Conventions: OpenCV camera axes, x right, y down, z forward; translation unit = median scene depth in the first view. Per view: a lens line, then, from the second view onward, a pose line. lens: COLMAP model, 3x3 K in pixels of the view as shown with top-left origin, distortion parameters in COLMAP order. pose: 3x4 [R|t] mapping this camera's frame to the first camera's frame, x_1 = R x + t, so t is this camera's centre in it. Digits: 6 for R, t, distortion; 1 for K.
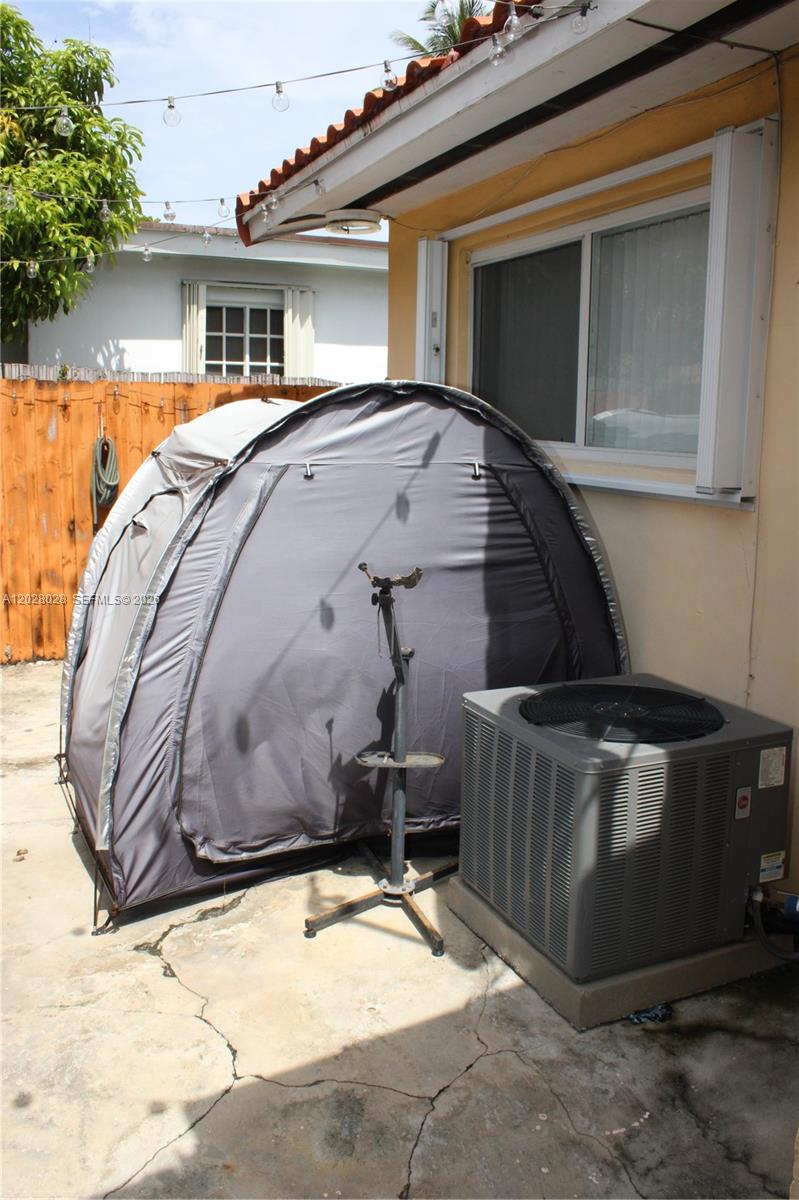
lens RADIAL K [[1000.5, 0, 399.5], [0, 1000.5, 600.0], [0, 0, 1]] dist [-0.169478, 0.151789]
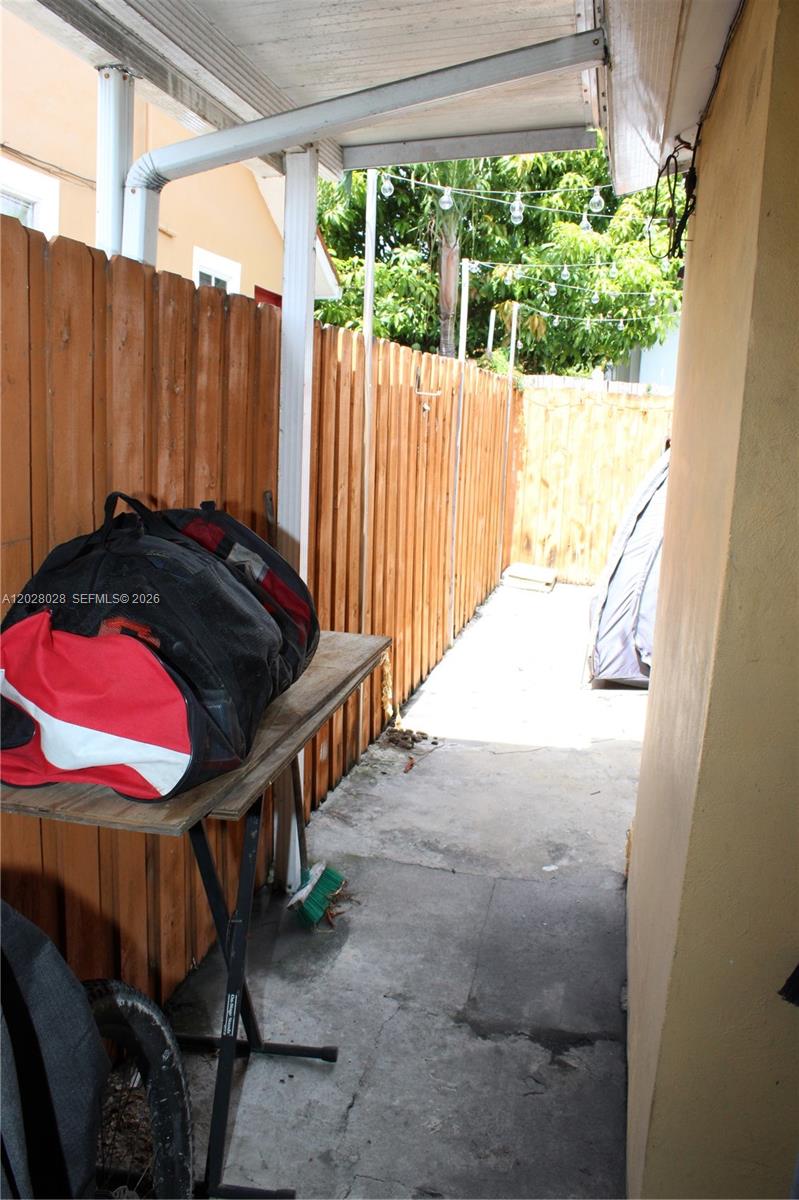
lens RADIAL K [[1000.5, 0, 399.5], [0, 1000.5, 600.0], [0, 0, 1]] dist [-0.169478, 0.151789]
pose [[0.807867, 0.127098, -0.575497, 0.235672], [-0.129660, 0.990875, 0.036821, 0.069090], [0.574925, 0.044872, 0.816974, -0.380856]]
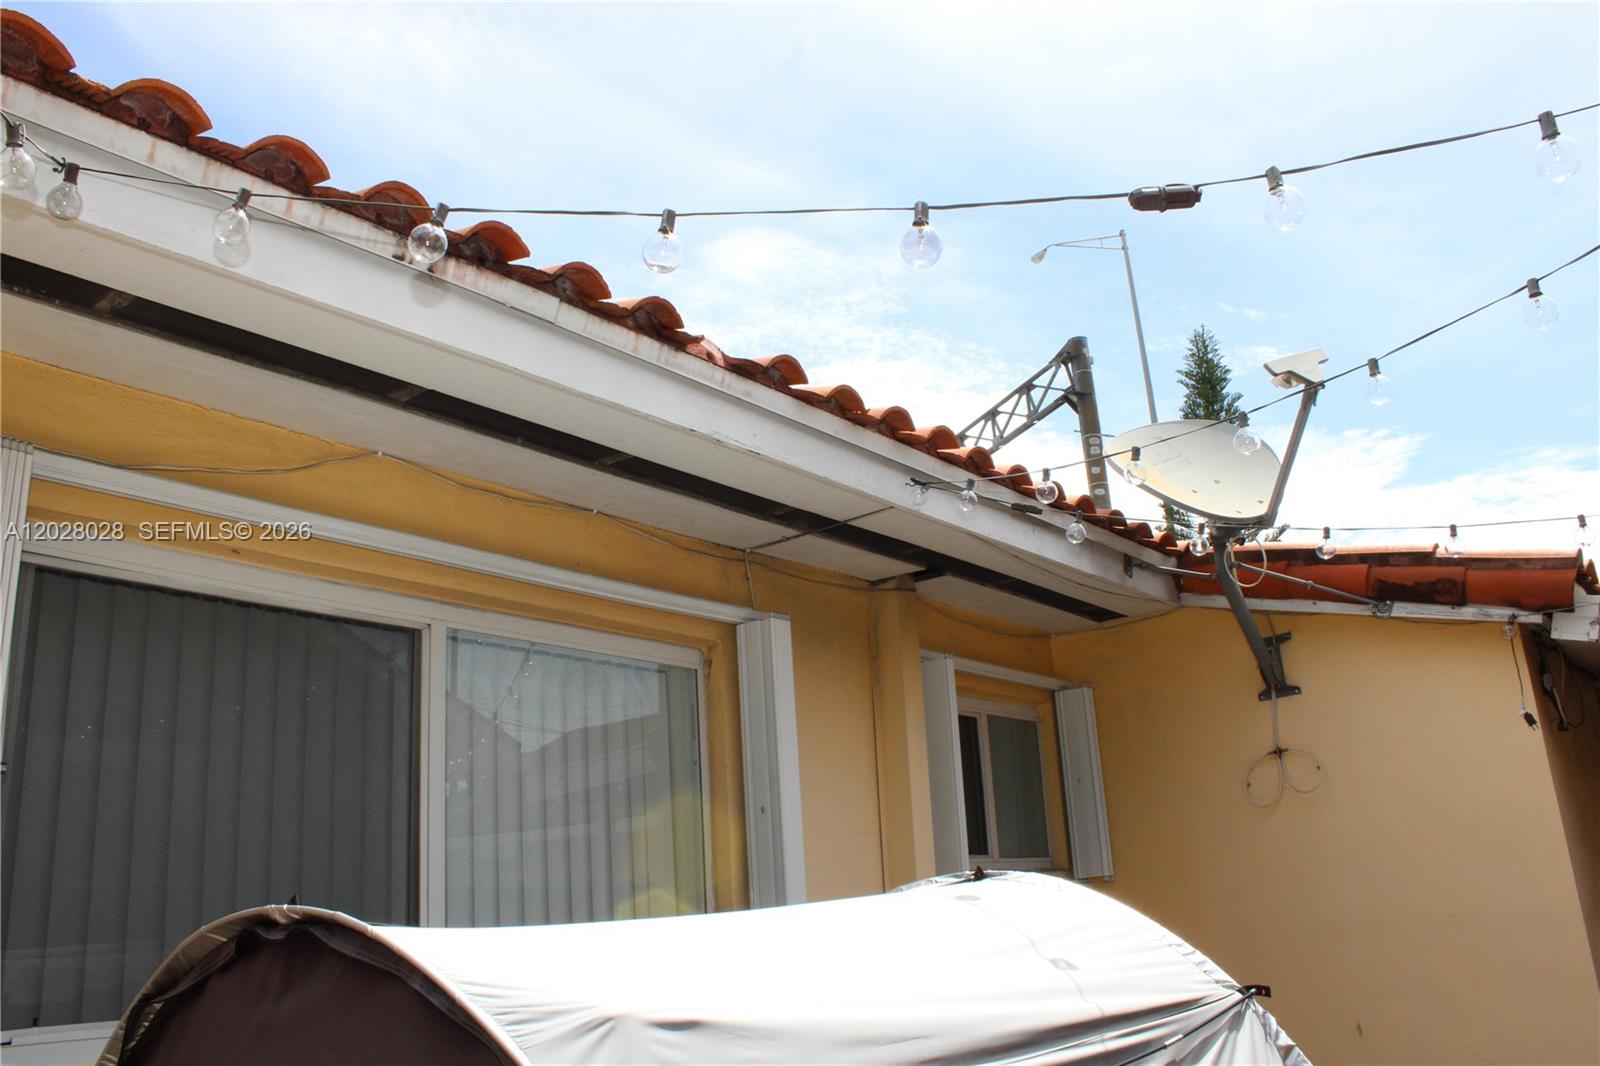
lens RADIAL K [[1334.0, 0, 795.4], [0, 1334.0, 525.6], [0, 0, 1]] dist [-0.169478, 0.151789]
pose [[-0.449366, 0.266487, 0.852675, -0.701438], [0.205131, 0.959748, -0.191845, -0.279740], [-0.869478, 0.088702, -0.485943, 1.406870]]
